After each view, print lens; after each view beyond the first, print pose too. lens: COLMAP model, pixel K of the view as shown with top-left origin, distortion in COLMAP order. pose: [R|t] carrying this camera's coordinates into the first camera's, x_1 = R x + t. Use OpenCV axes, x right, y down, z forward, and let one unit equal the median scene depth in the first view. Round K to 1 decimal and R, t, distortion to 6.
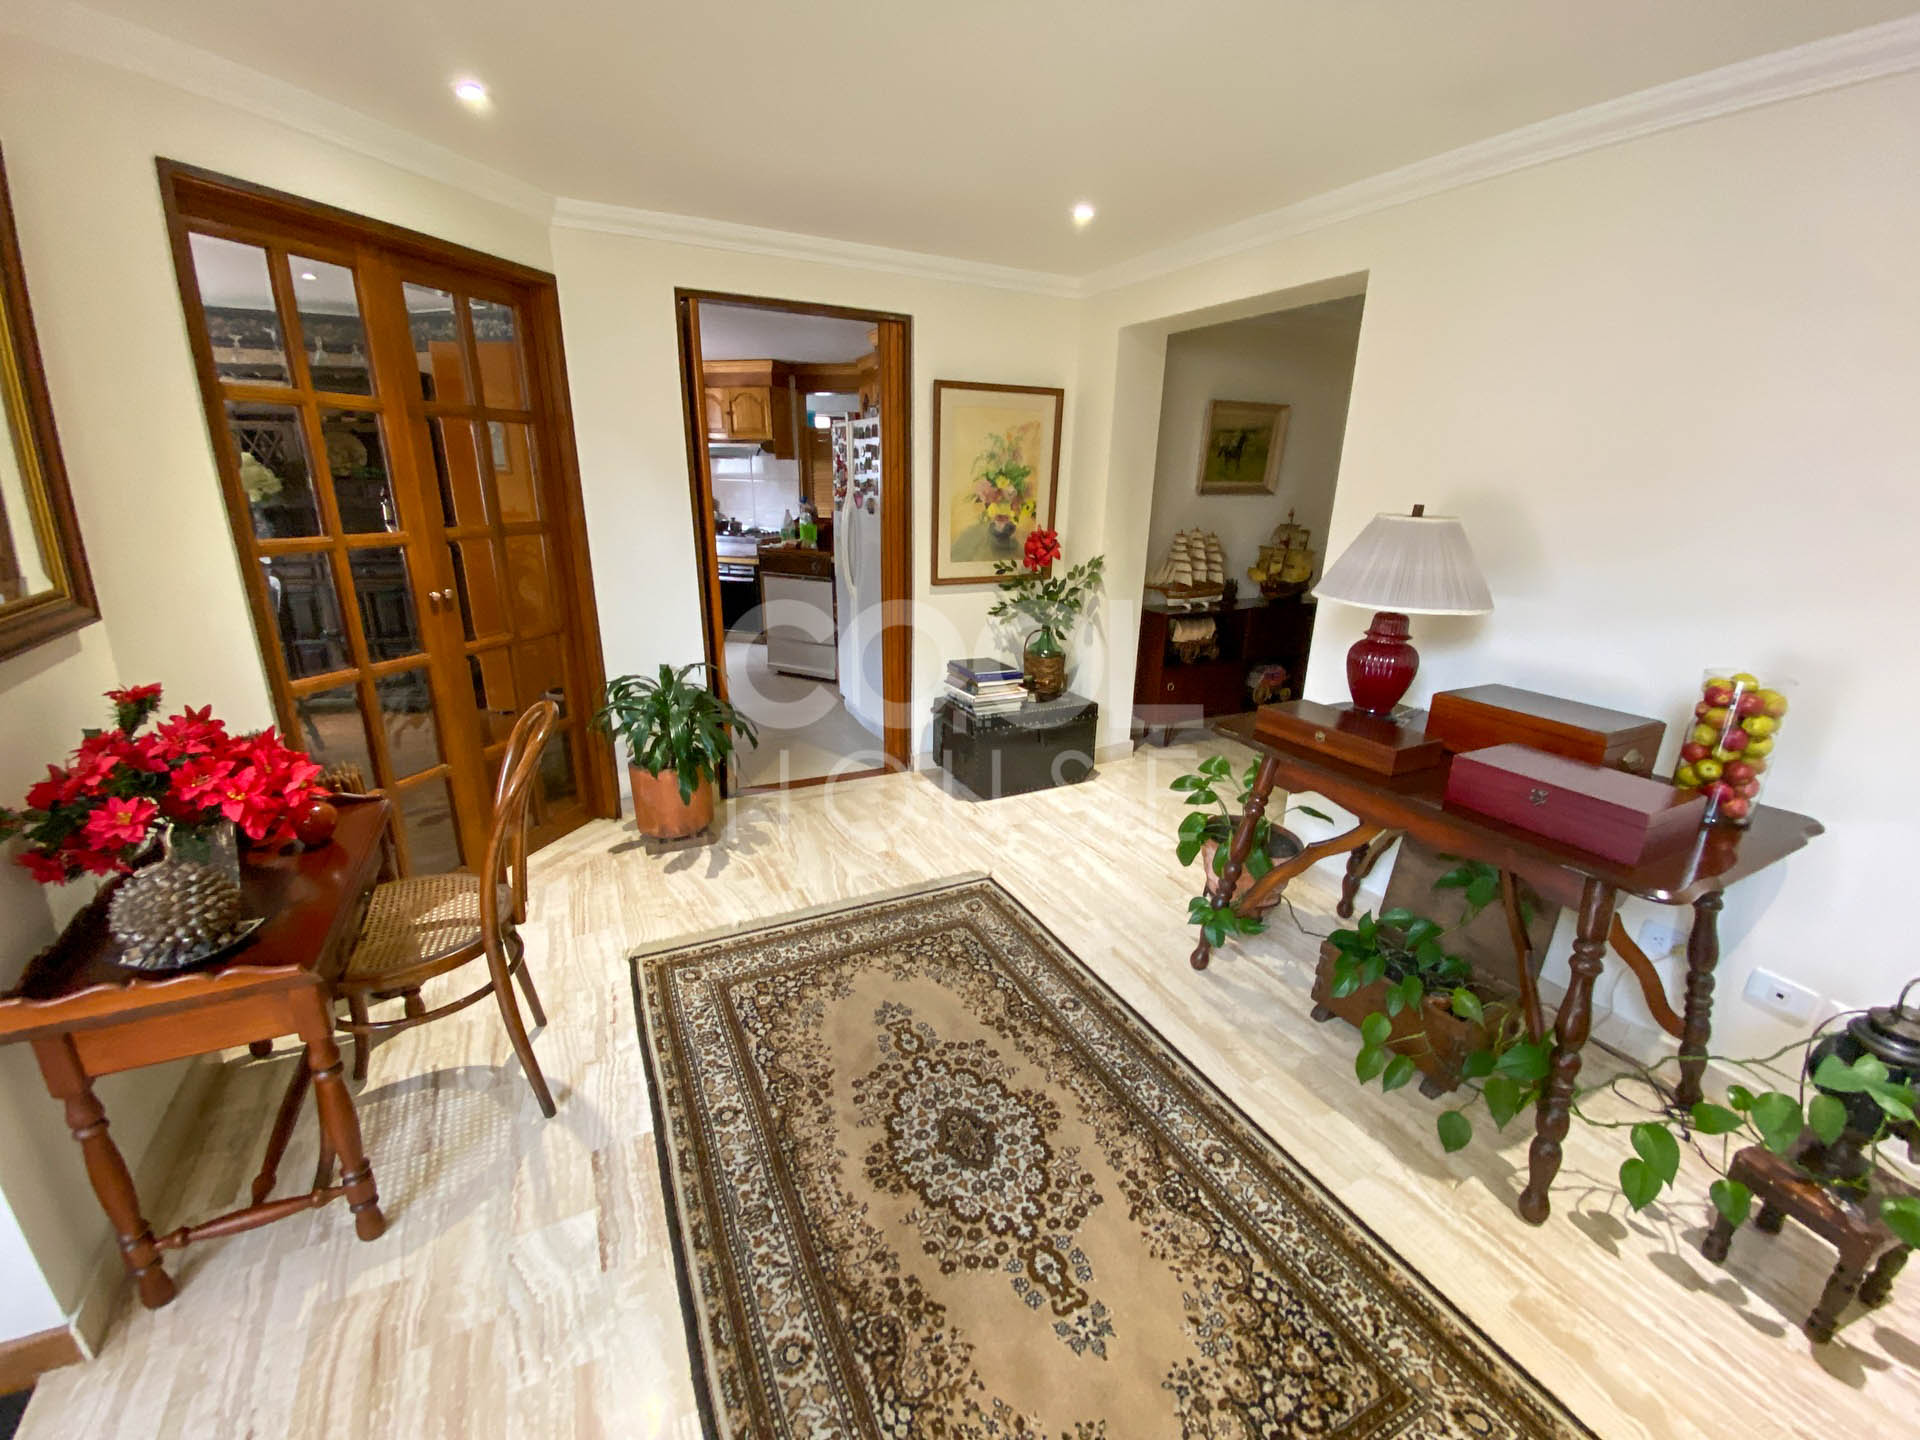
lens RADIAL K [[771.5, 0, 957.2], [0, 771.5, 726.6], [0, 0, 1]] dist [0.000956, -0.012963]
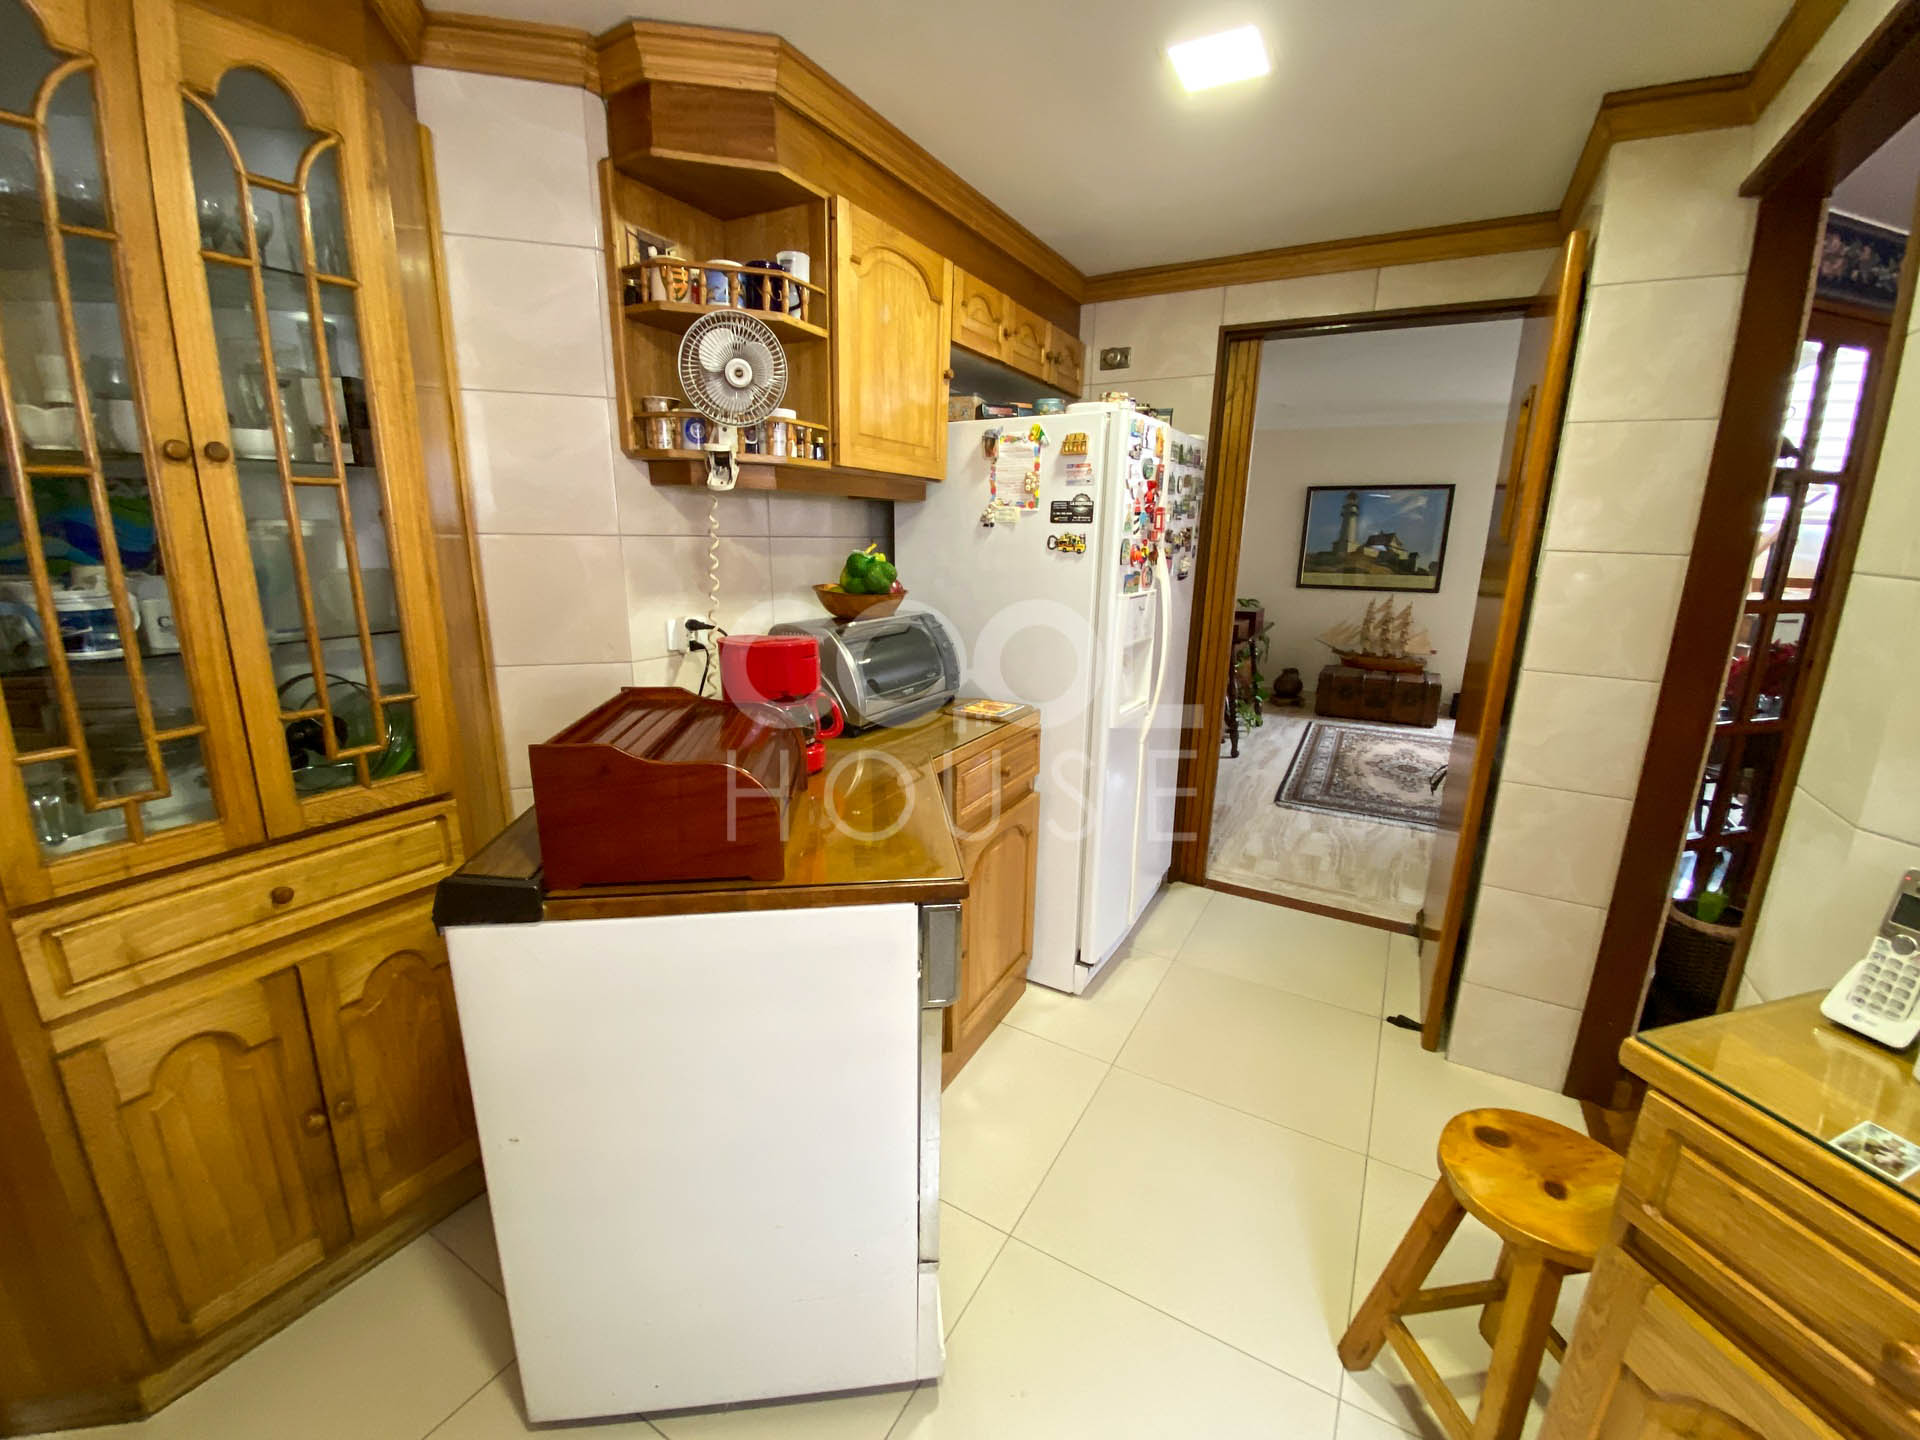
lens RADIAL K [[771.5, 0, 957.2], [0, 771.5, 726.6], [0, 0, 1]] dist [0.000956, -0.012963]
pose [[-0.551079, -0.230878, 0.801877, -1.120650], [0.233120, 0.880104, 0.413609, -0.984692], [-0.801229, 0.414865, -0.431185, 3.027478]]
